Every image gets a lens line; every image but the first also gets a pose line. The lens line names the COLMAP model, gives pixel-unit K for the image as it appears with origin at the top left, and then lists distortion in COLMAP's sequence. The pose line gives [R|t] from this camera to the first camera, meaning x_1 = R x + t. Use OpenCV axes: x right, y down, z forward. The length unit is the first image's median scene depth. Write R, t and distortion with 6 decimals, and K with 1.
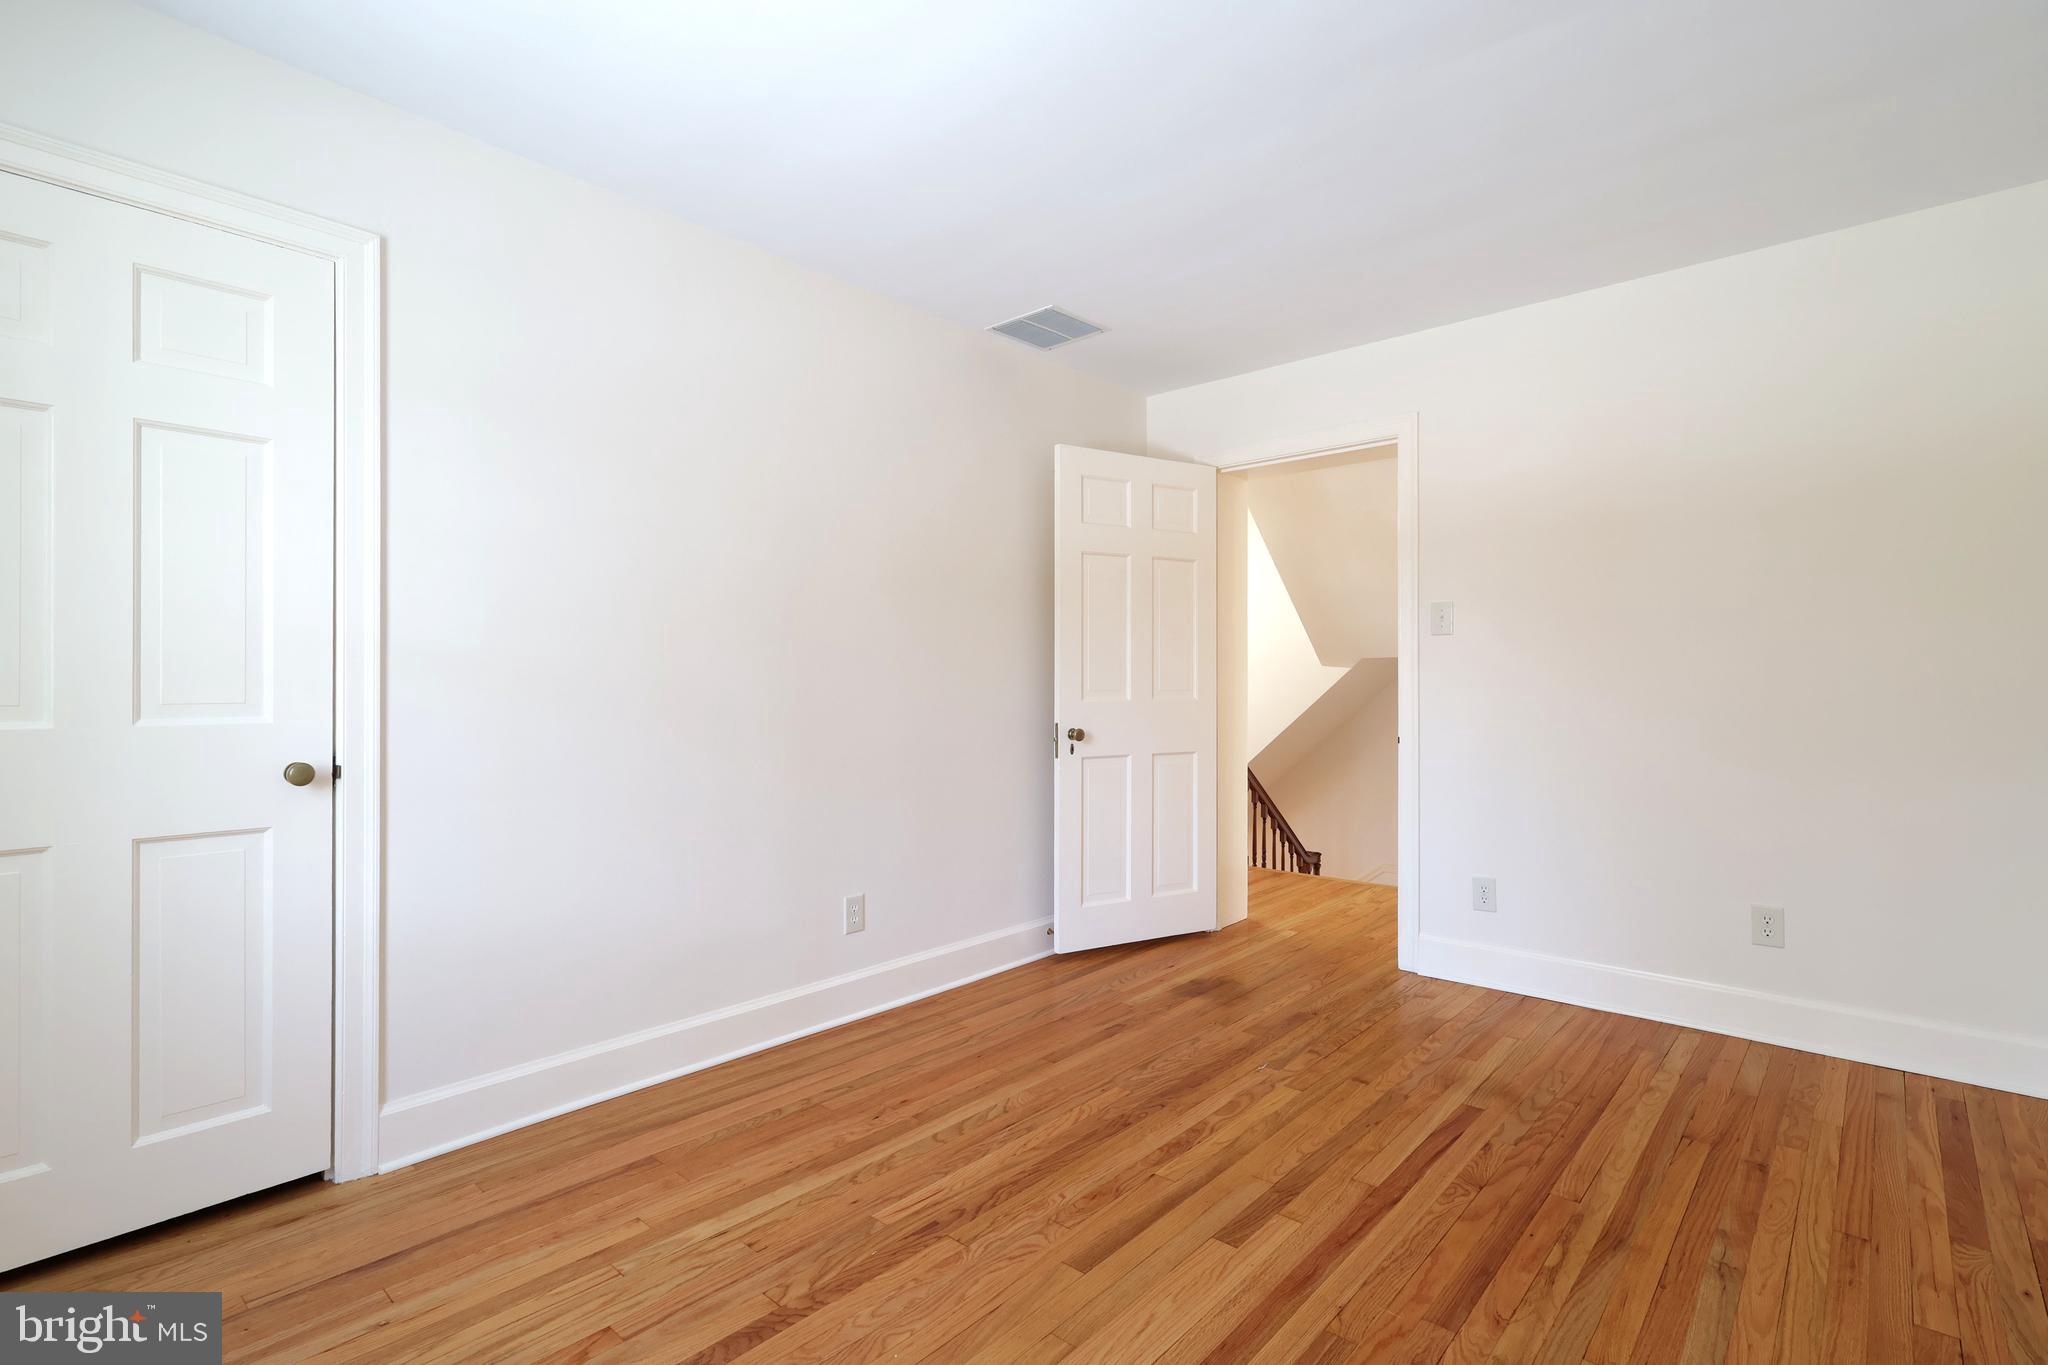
lens RADIAL K [[984.0, 0, 1014.6], [0, 984.0, 681.1], [0, 0, 1]] dist [-0.000677, 0.000470]
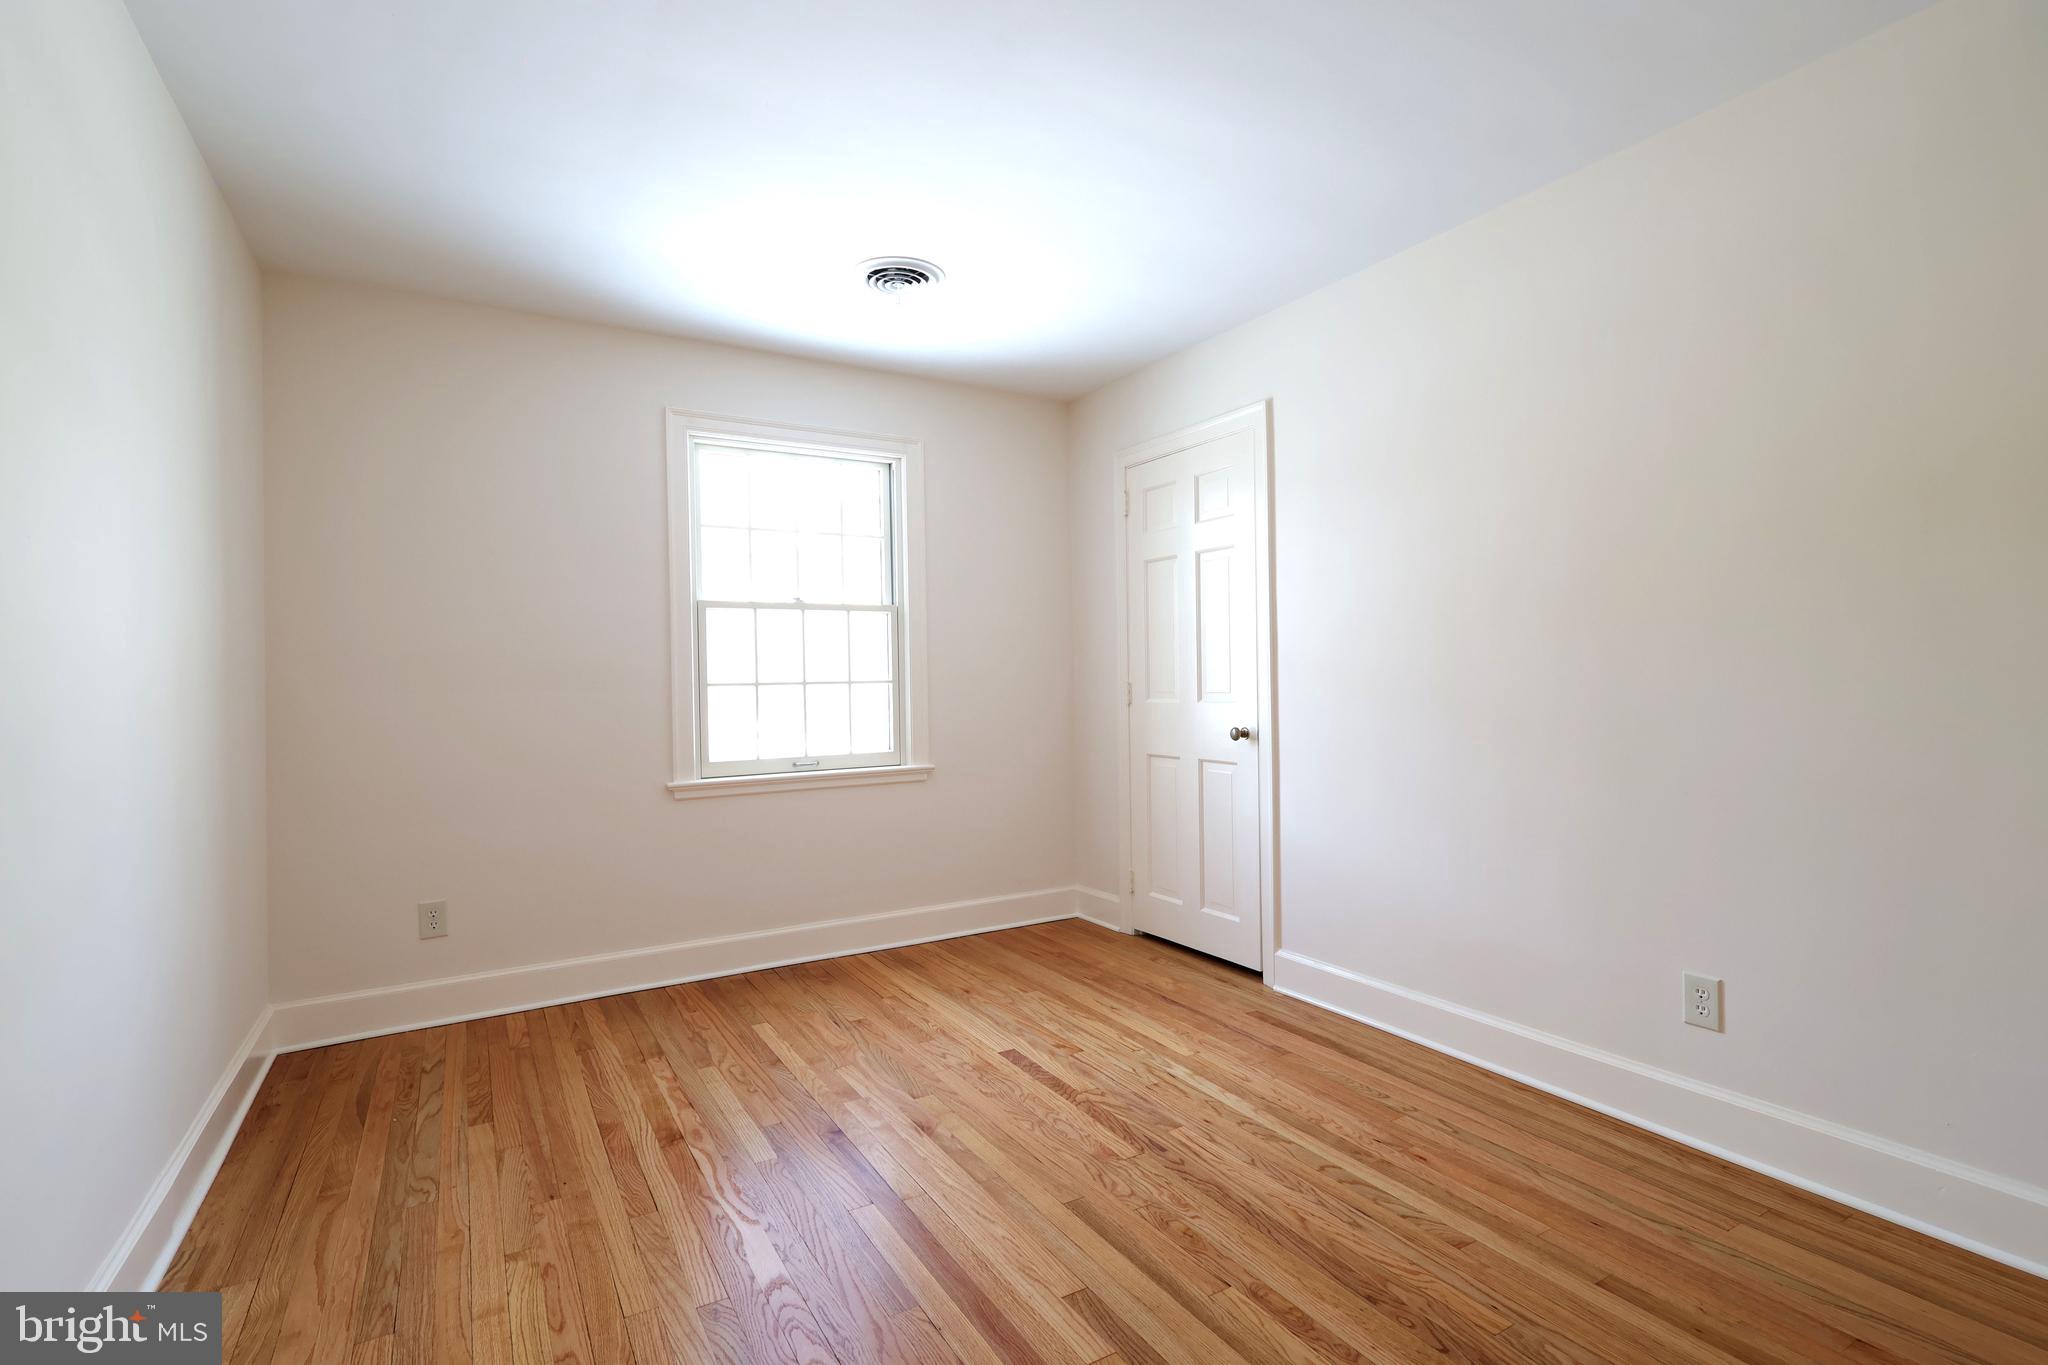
lens RADIAL K [[984.0, 0, 1016.8], [0, 984.0, 684.5], [0, 0, 1]] dist [-0.000677, 0.000470]
pose [[-0.324049, 0.005578, -0.946024, 0.974122], [0.013719, 0.999905, 0.001196, -0.000053], [0.945941, -0.012591, -0.324095, 1.112150]]
